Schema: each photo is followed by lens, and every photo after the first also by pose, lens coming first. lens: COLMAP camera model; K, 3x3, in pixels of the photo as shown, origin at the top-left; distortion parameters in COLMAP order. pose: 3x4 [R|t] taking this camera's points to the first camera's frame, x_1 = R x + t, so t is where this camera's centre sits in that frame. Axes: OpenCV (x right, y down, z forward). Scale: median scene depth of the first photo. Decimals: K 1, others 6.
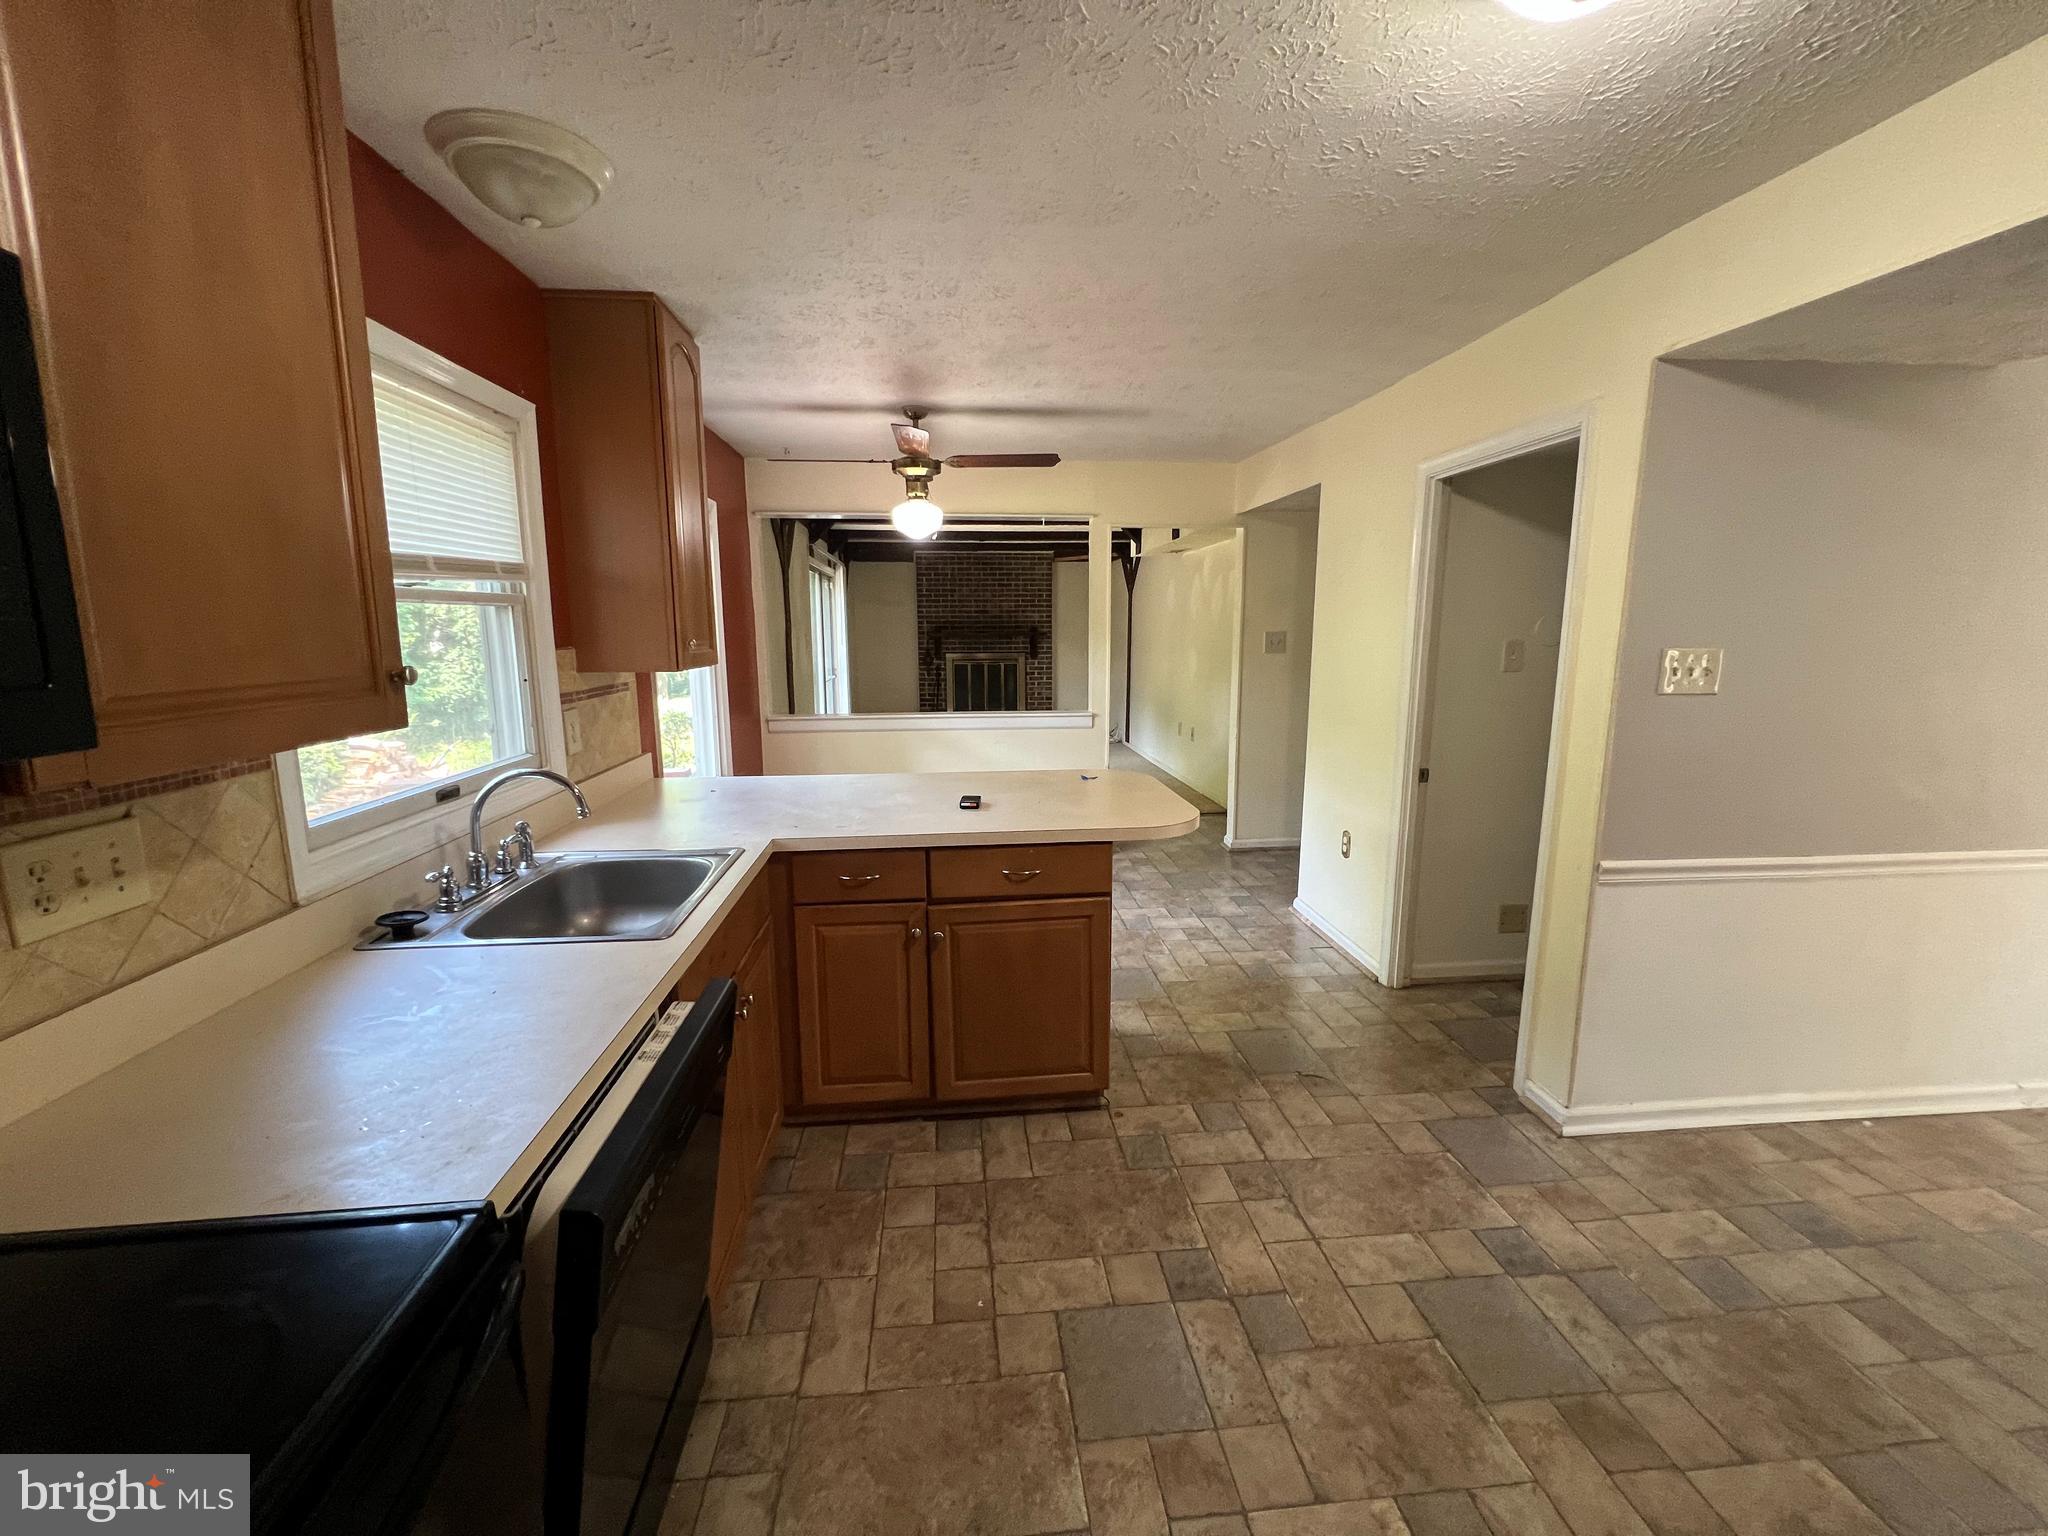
lens RADIAL K [[830.6, 0, 1020.2], [0, 830.6, 758.3], [0, 0, 1]] dist [-0.000950, 0.000788]
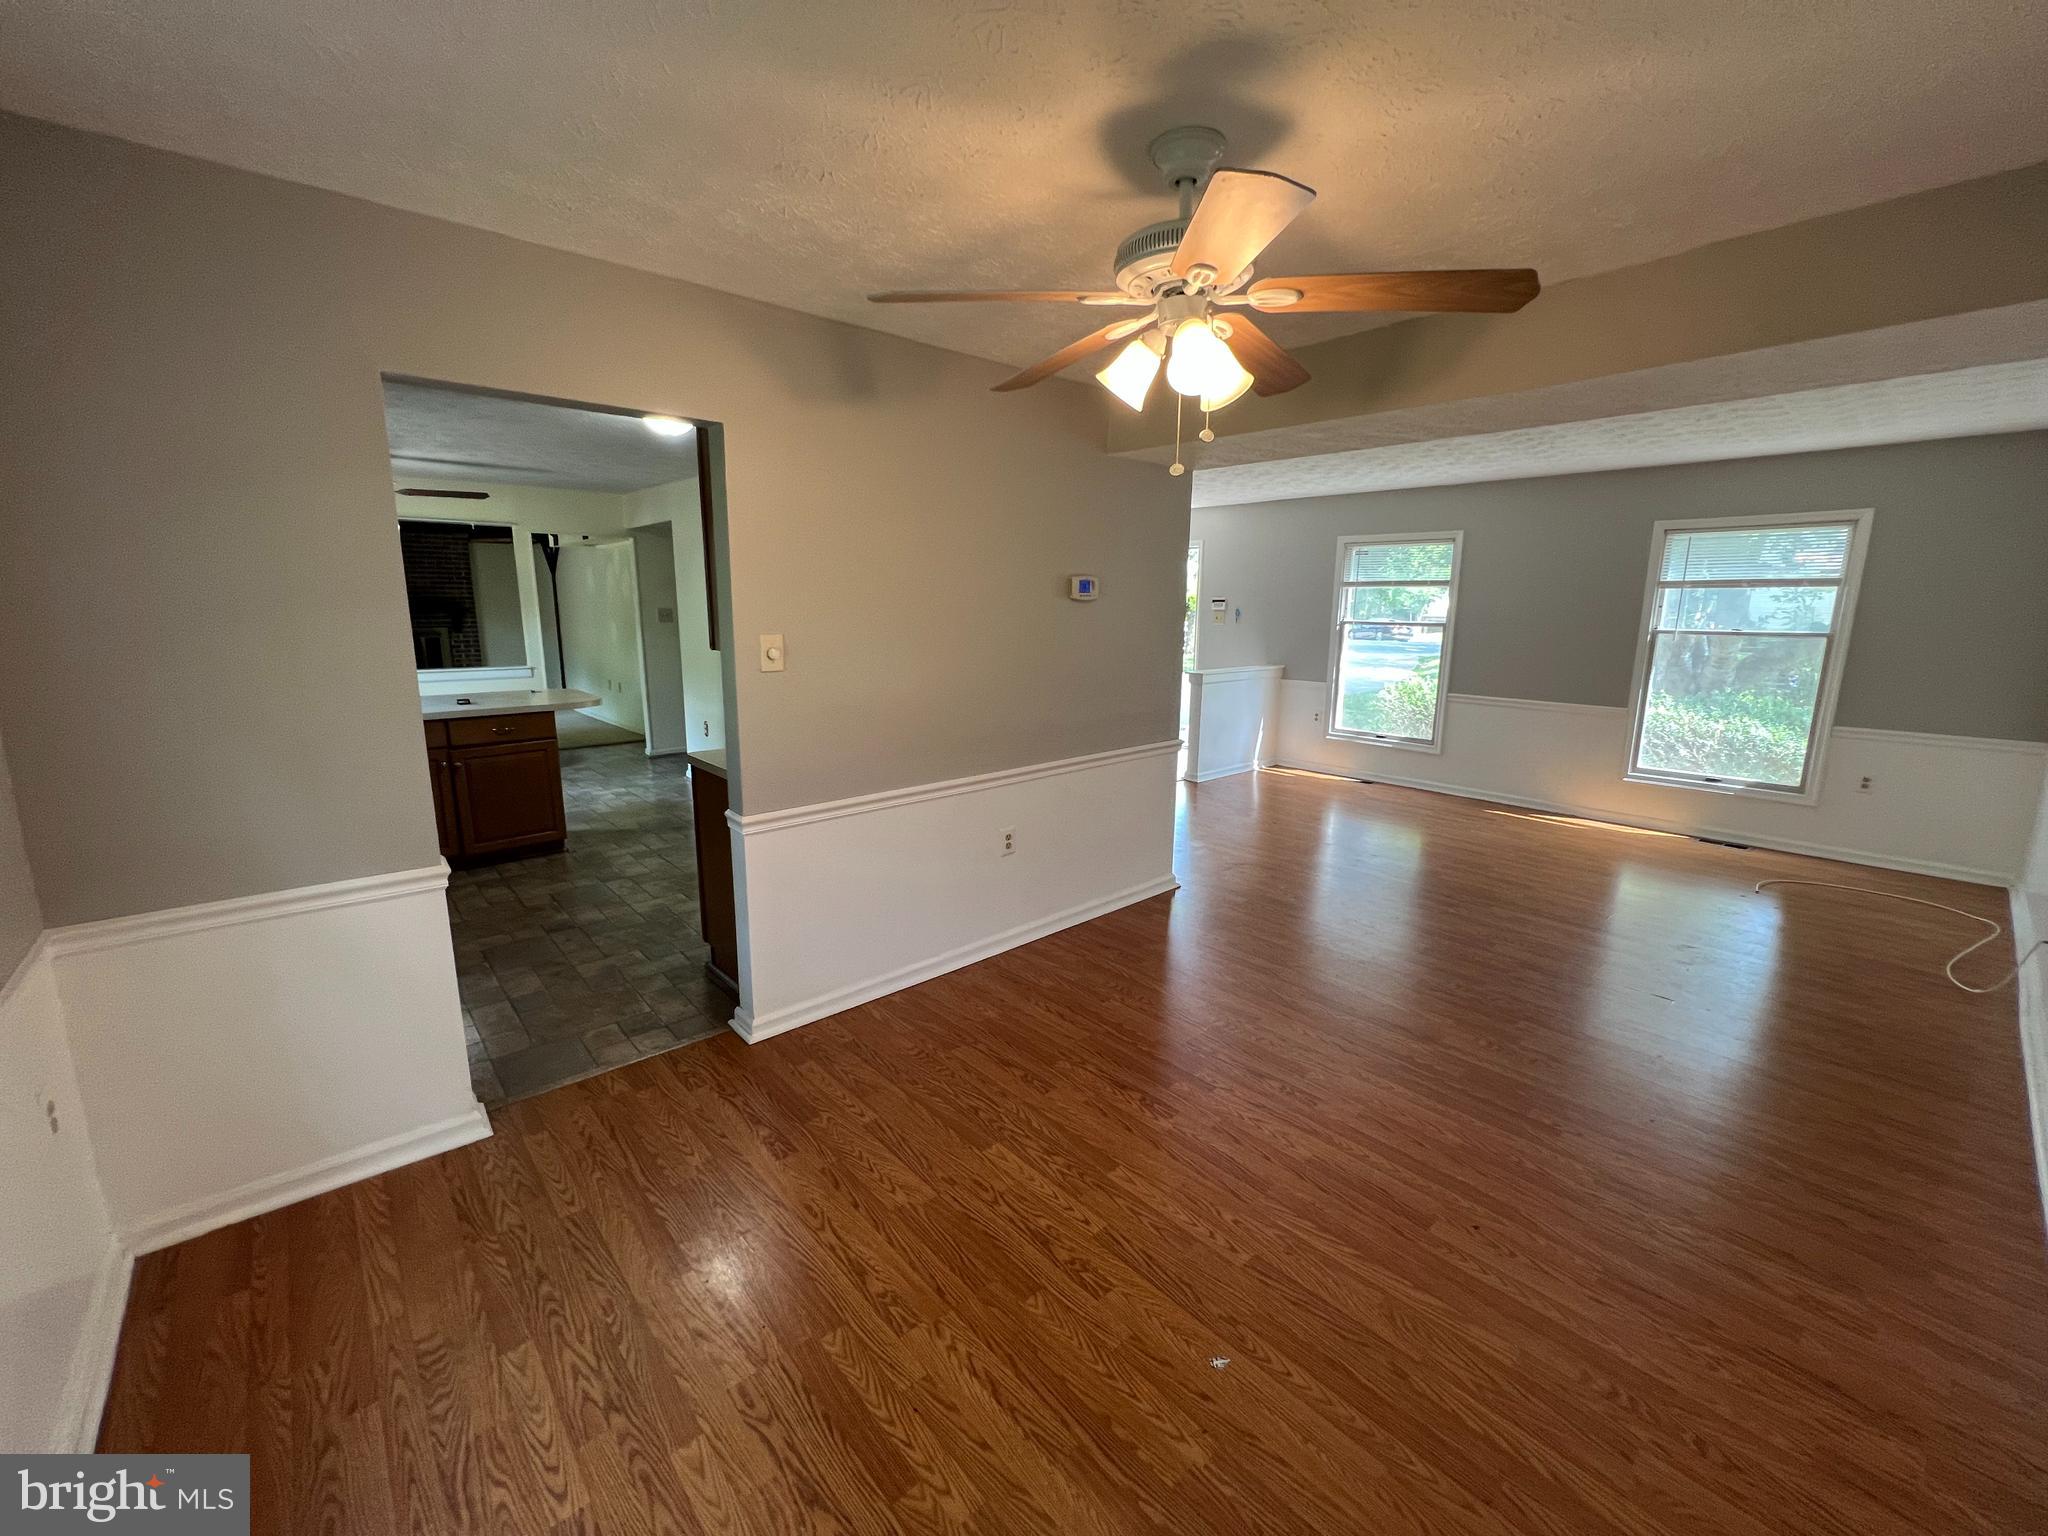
lens RADIAL K [[829.2, 0, 1025.5], [0, 829.2, 761.3], [0, 0, 1]] dist [0.001399, 0.000278]
pose [[0.805199, -0.100868, 0.584363, -0.154324], [0.082488, 0.994899, 0.058070, 0.191418], [-0.587240, 0.001445, 0.809412, -1.276605]]
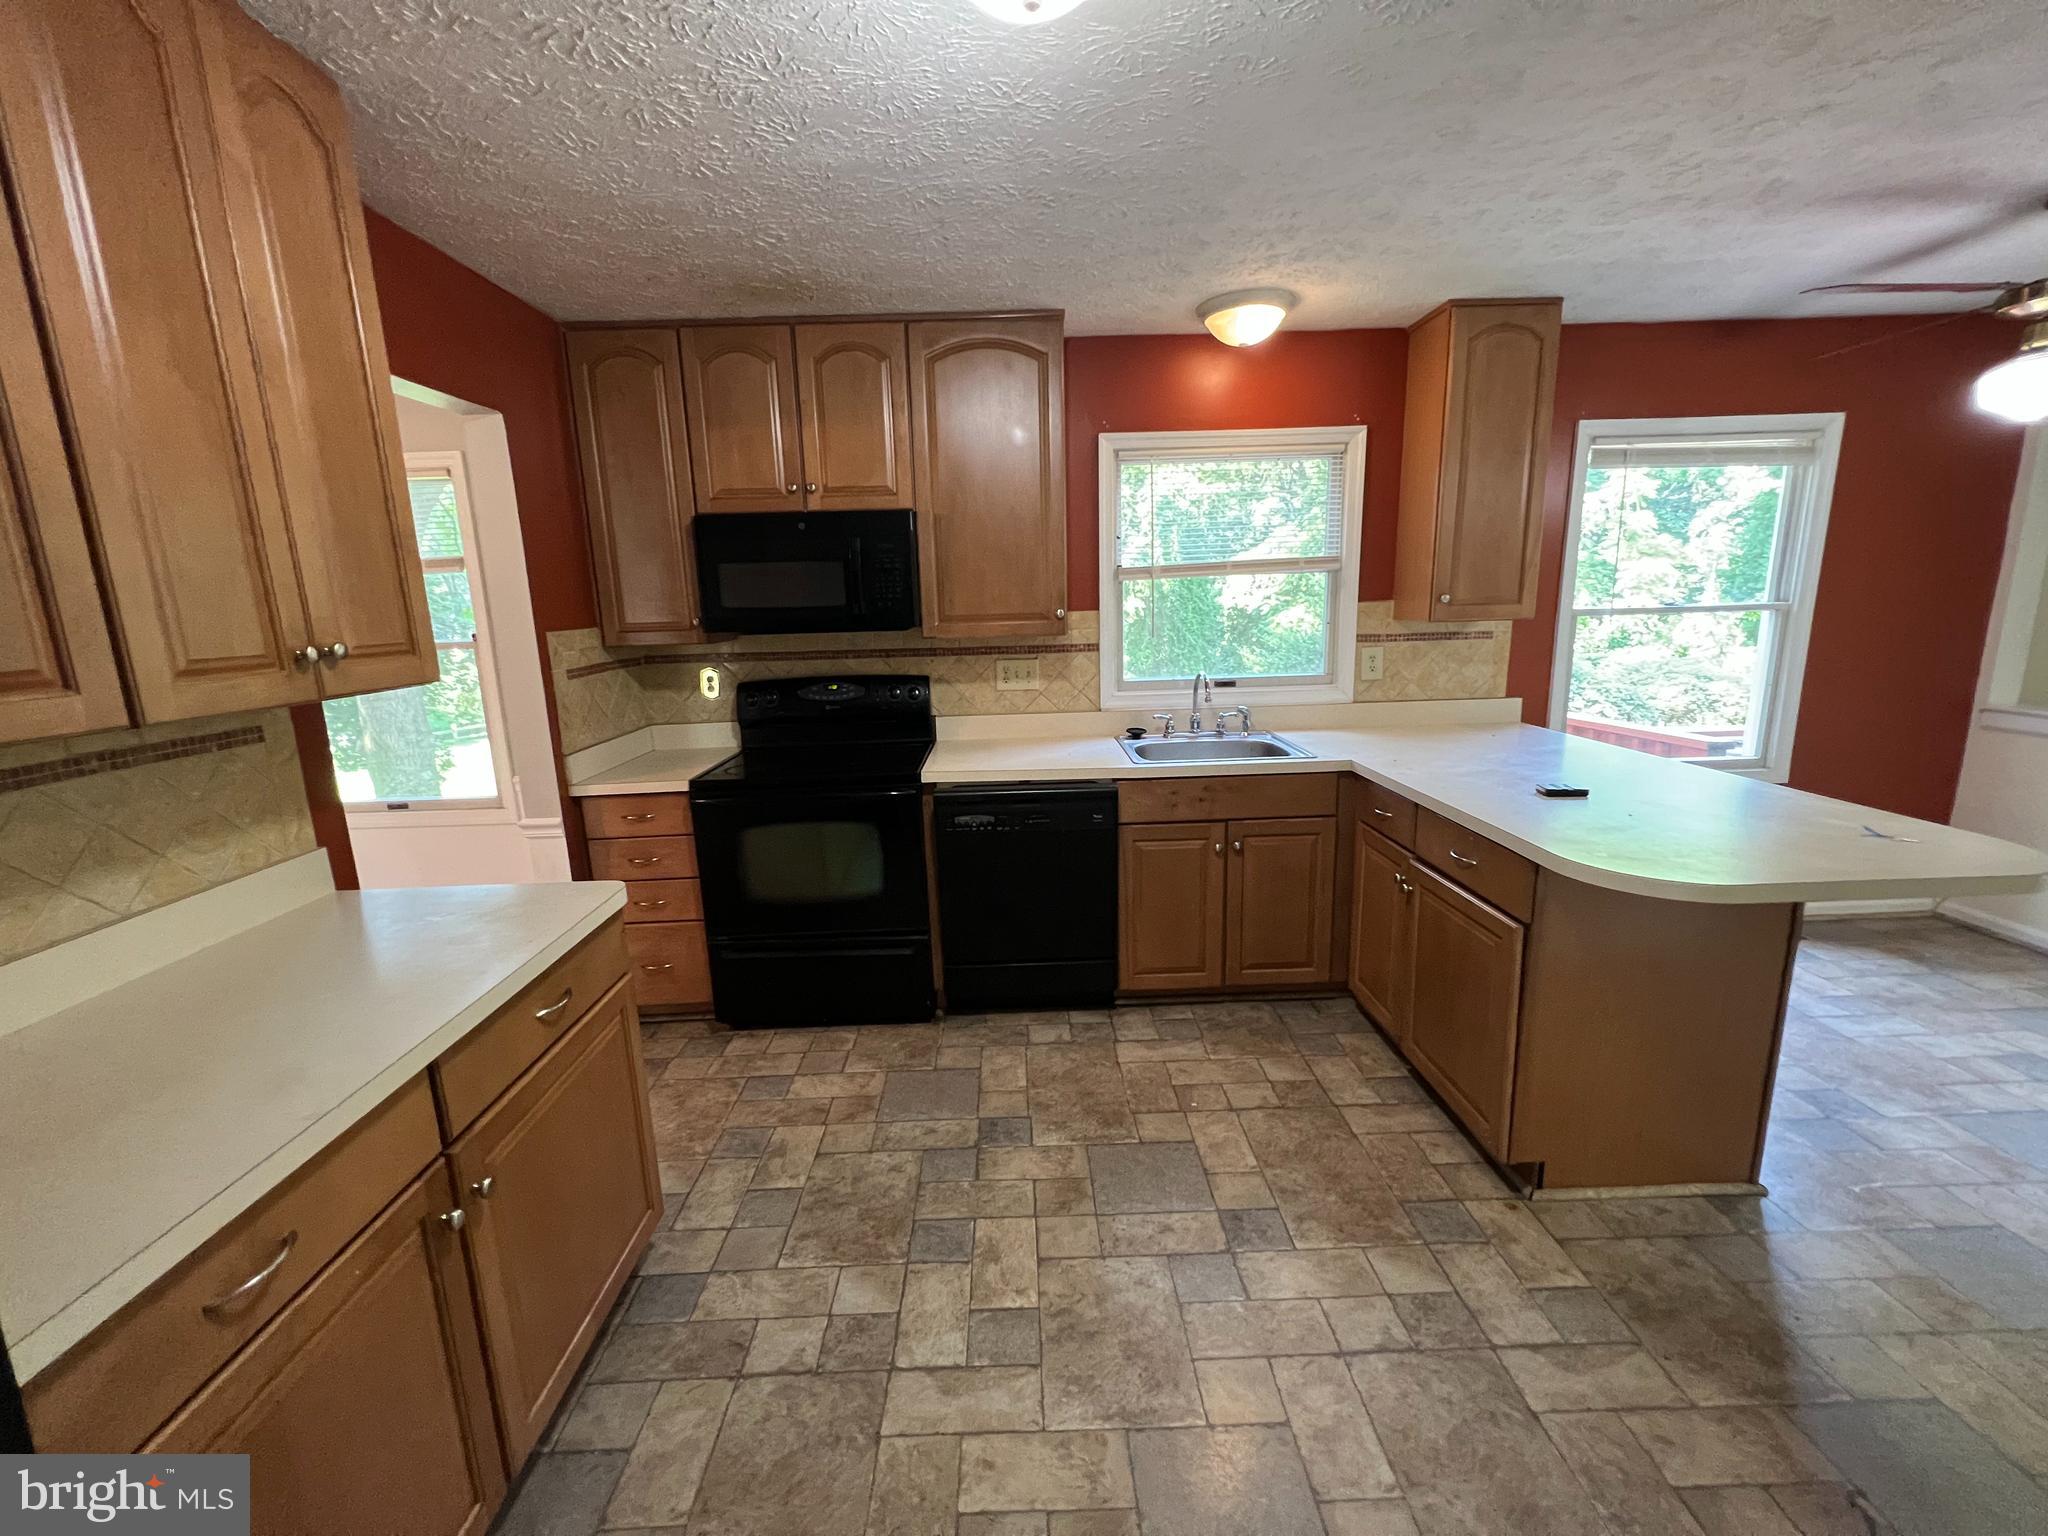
lens RADIAL K [[829.2, 0, 1025.5], [0, 829.2, 761.3], [0, 0, 1]] dist [0.001399, 0.000278]
pose [[-0.072982, 0.204476, -0.976147, 0.858362], [-0.133174, 0.967994, 0.212725, -0.090631], [0.988402, 0.145522, -0.043415, 0.527865]]
